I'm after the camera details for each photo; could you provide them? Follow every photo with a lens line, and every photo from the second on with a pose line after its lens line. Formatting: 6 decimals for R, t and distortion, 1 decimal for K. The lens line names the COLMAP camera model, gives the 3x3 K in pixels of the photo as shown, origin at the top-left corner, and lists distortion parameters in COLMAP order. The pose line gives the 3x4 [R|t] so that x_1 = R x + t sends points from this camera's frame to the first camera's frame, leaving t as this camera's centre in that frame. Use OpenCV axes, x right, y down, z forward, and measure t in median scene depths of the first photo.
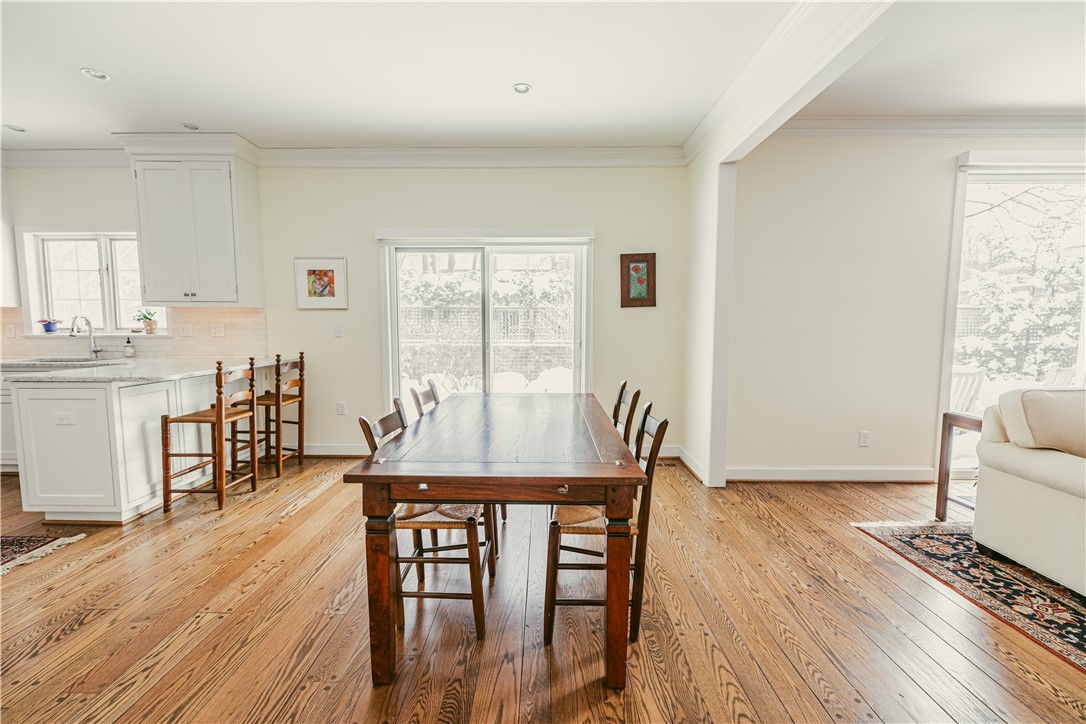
lens RADIAL K [[464.3, 0, 541.5], [0, 464.3, 365.8], [0, 0, 1]] dist [-0.000664, 0.000003]
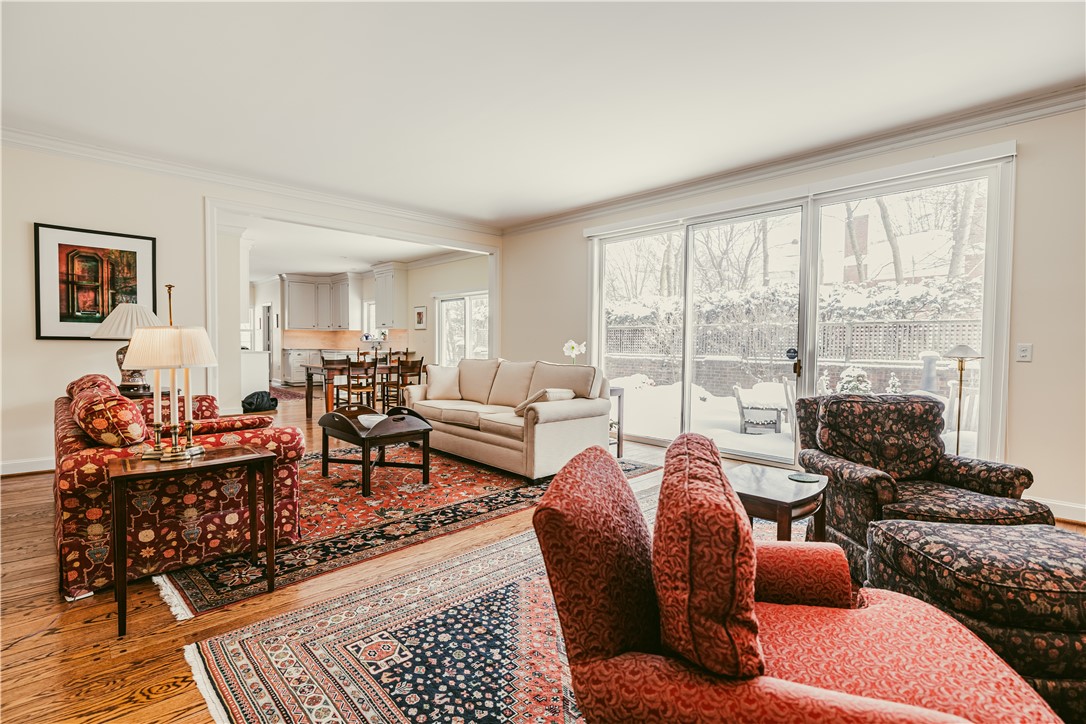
lens RADIAL K [[512.0, 0, 543.6], [0, 512.0, 360.5], [0, 0, 1]] dist [-0.001359, -0.000079]
pose [[0.703396, 0.029007, -0.710206, 1.481601], [-0.073016, 0.996830, -0.031601, 0.049809], [0.707038, 0.074084, 0.703285, -0.244090]]
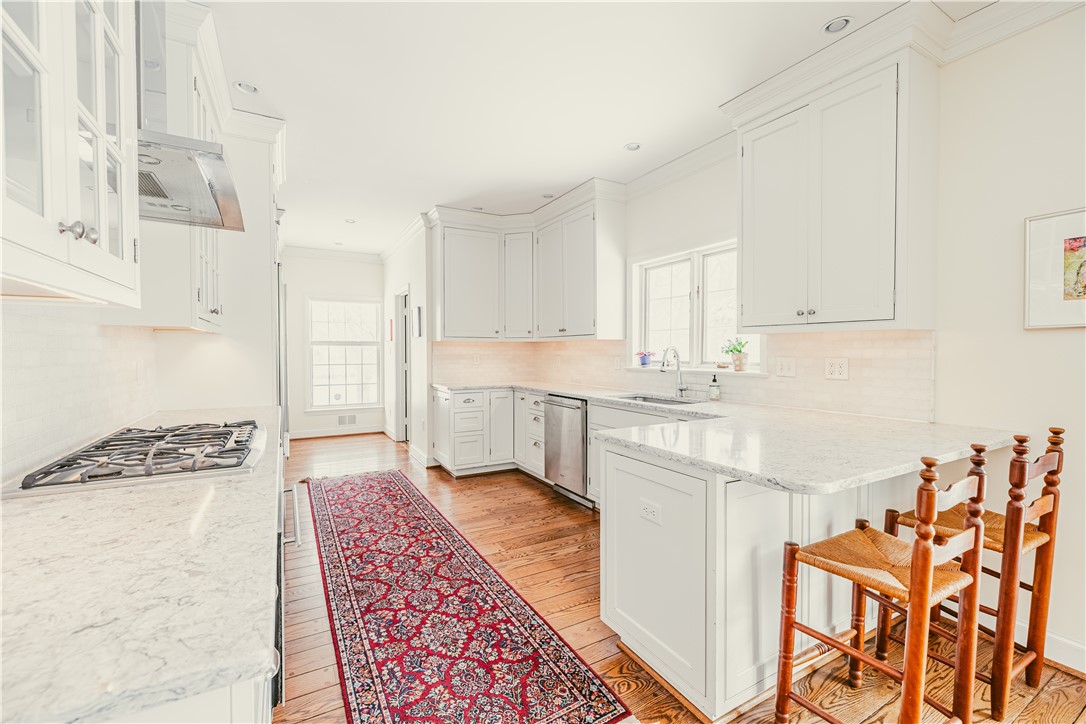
lens RADIAL K [[464.3, 0, 543.5], [0, 464.3, 361.6], [0, 0, 1]] dist [-0.000664, 0.000003]
pose [[0.514411, 0.016430, -0.857386, -0.367471], [-0.072342, 0.997084, -0.024297, -0.042902], [0.854487, 0.074524, 0.514100, 0.348732]]
